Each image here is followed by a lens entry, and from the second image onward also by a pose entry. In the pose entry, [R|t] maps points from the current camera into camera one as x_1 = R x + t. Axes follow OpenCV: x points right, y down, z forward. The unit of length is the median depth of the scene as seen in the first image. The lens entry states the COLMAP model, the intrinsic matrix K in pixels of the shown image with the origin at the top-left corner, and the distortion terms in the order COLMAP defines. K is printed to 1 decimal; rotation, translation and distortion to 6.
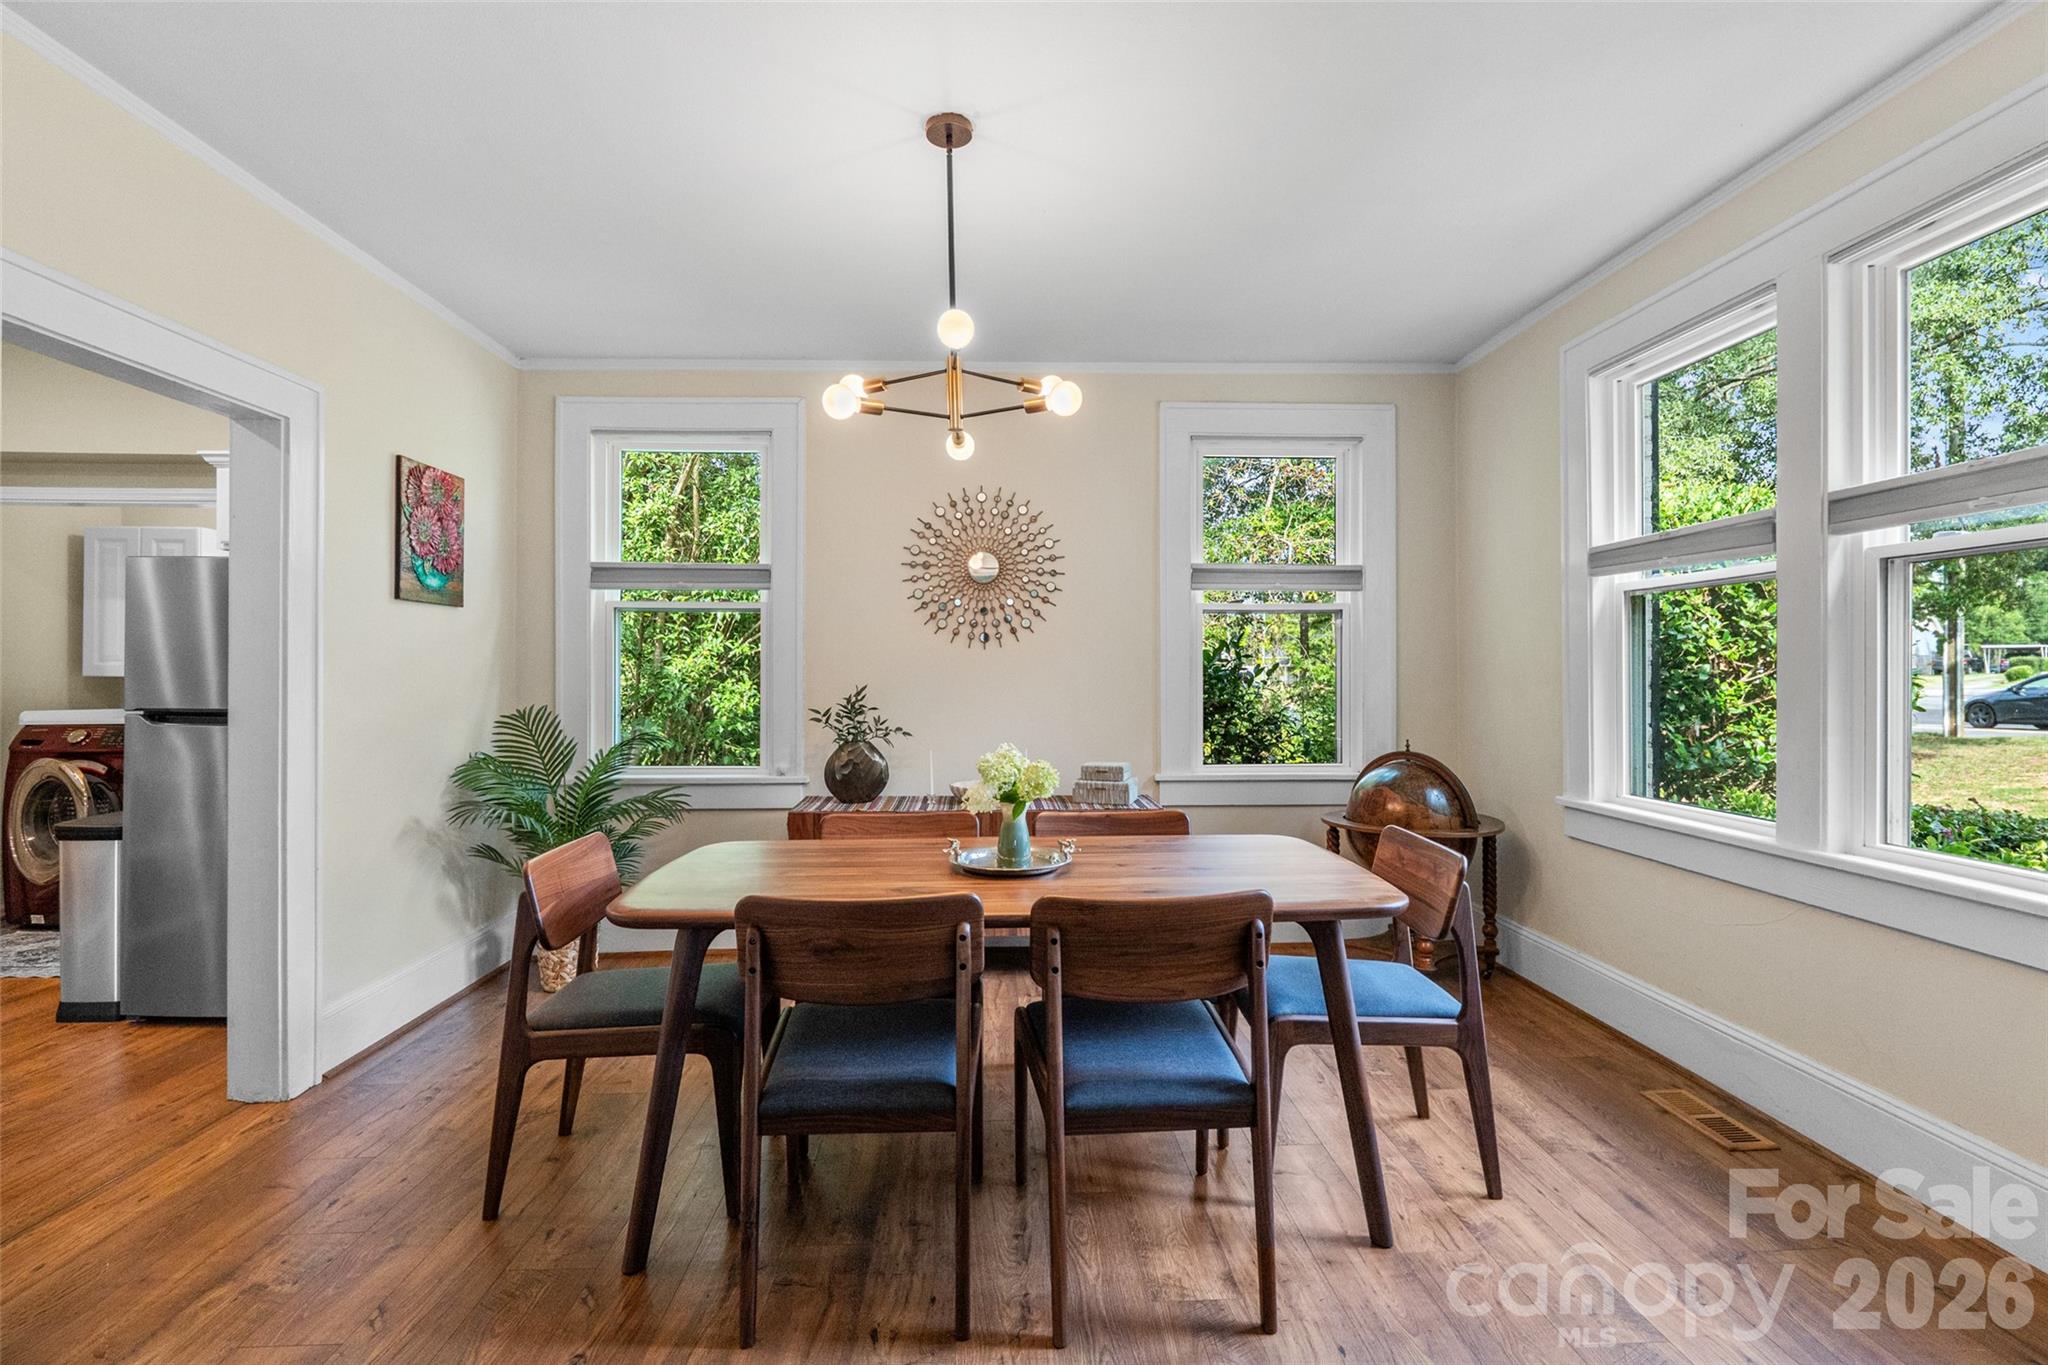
lens RADIAL K [[960.0, 0, 1011.7], [0, 960.0, 662.0], [0, 0, 1]] dist [-0.008624, 0.002665]
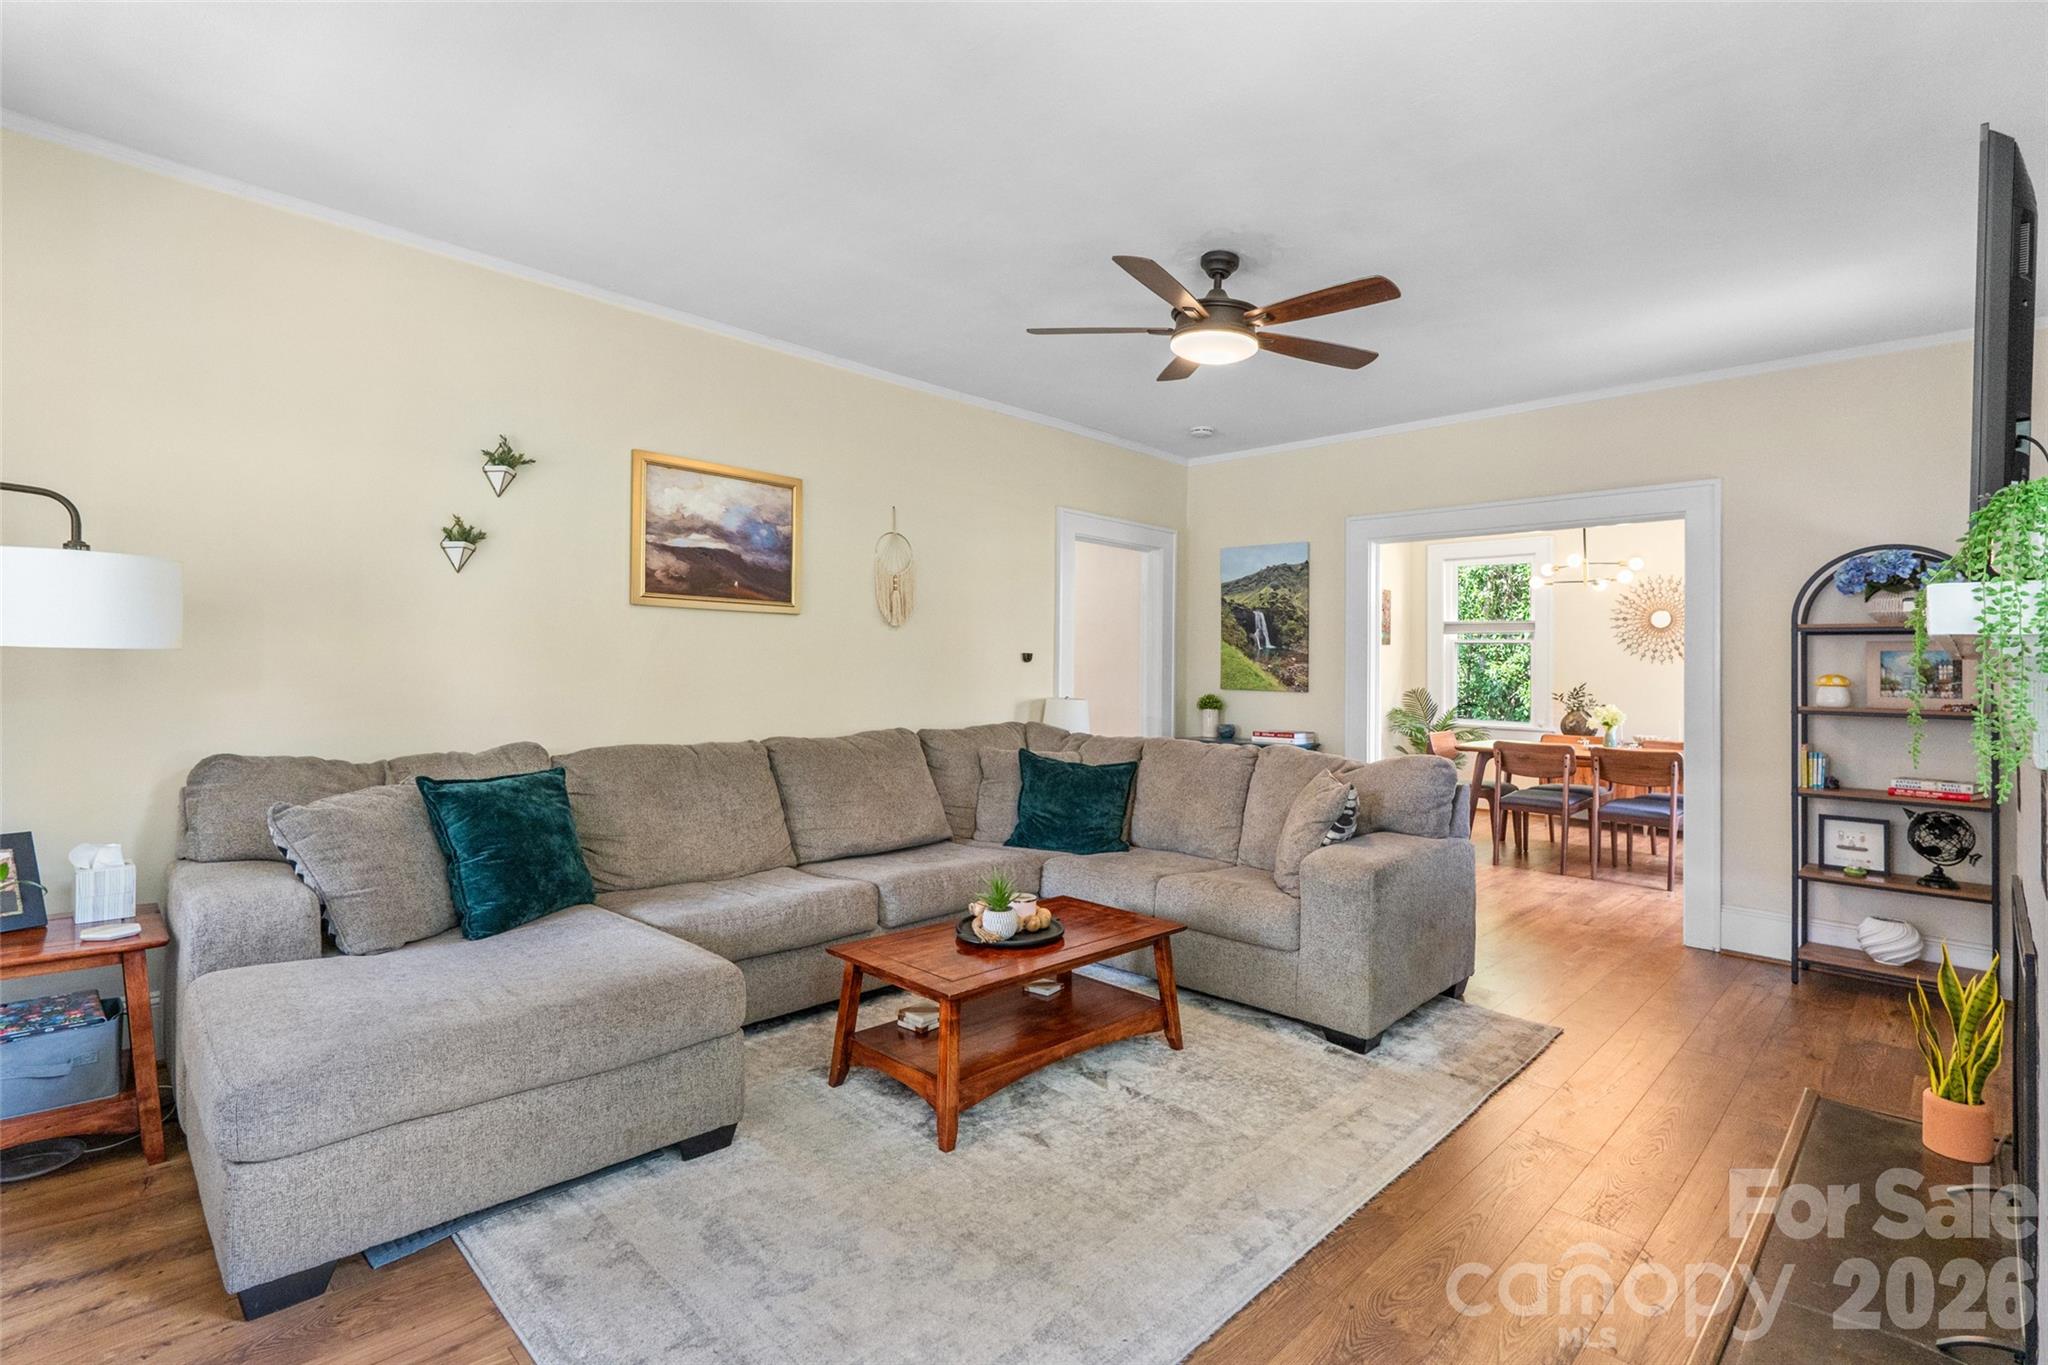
lens RADIAL K [[960.0, 0, 1026.5], [0, 960.0, 646.6], [0, 0, 1]] dist [-0.008624, 0.002665]
pose [[0.691649, -0.004512, -0.722219, 0.447996], [-0.005211, 0.999923, -0.011238, -0.020506], [0.722215, 0.011536, 0.691573, -1.119642]]
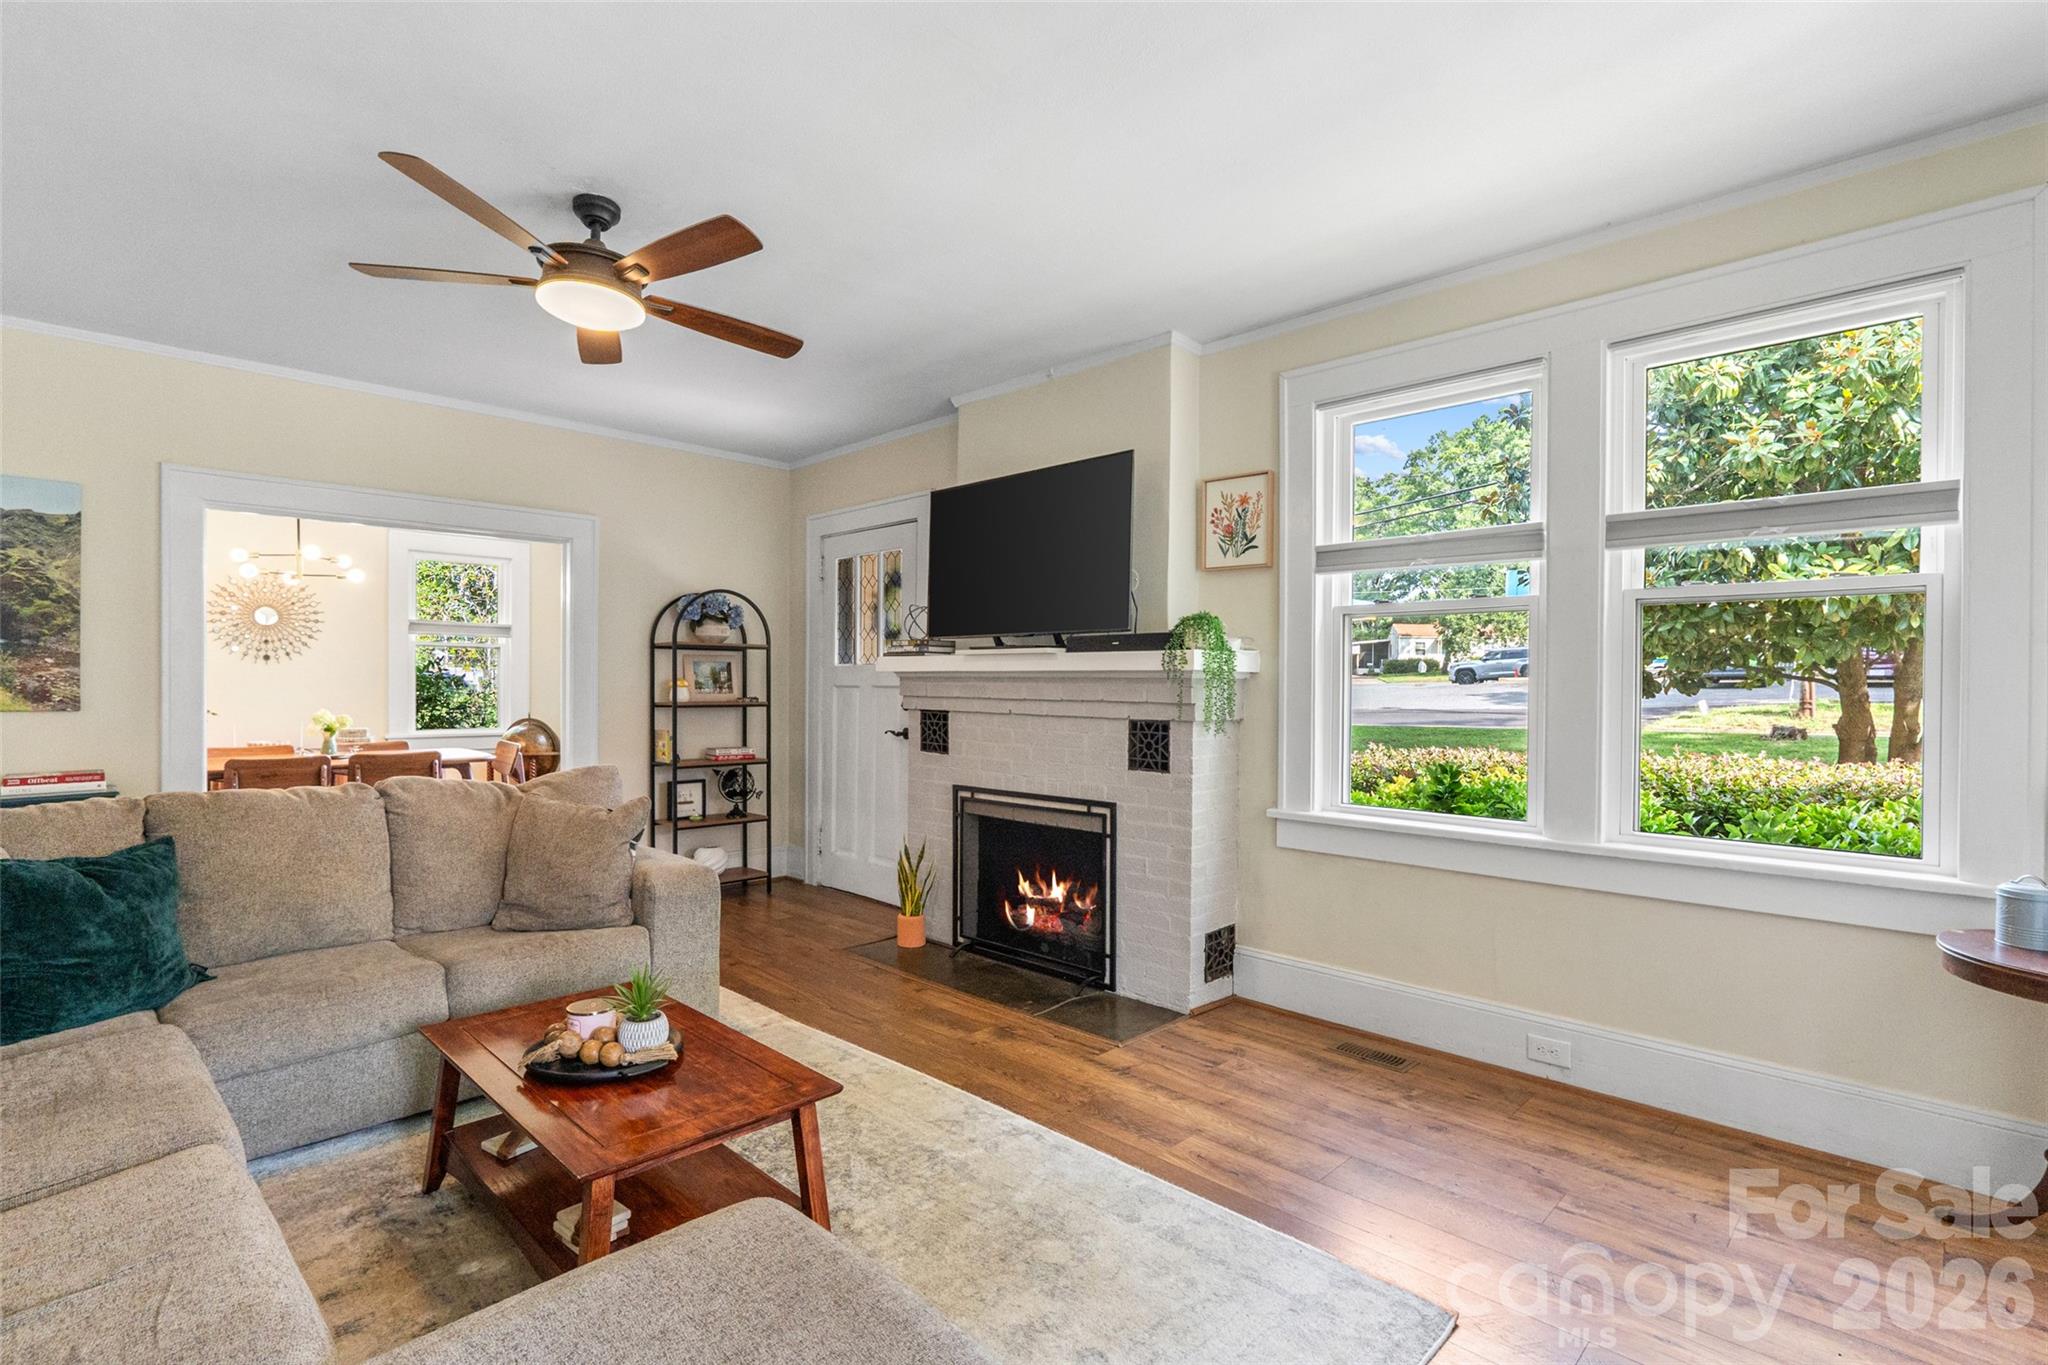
lens RADIAL K [[960.0, 0, 1032.3], [0, 960.0, 683.7], [0, 0, 1]] dist [-0.008624, 0.002665]
pose [[0.719832, 0.003545, 0.694140, -0.226606], [-0.018532, 0.999729, 0.014113, -0.027960], [-0.693901, -0.023023, 0.719702, -1.157221]]
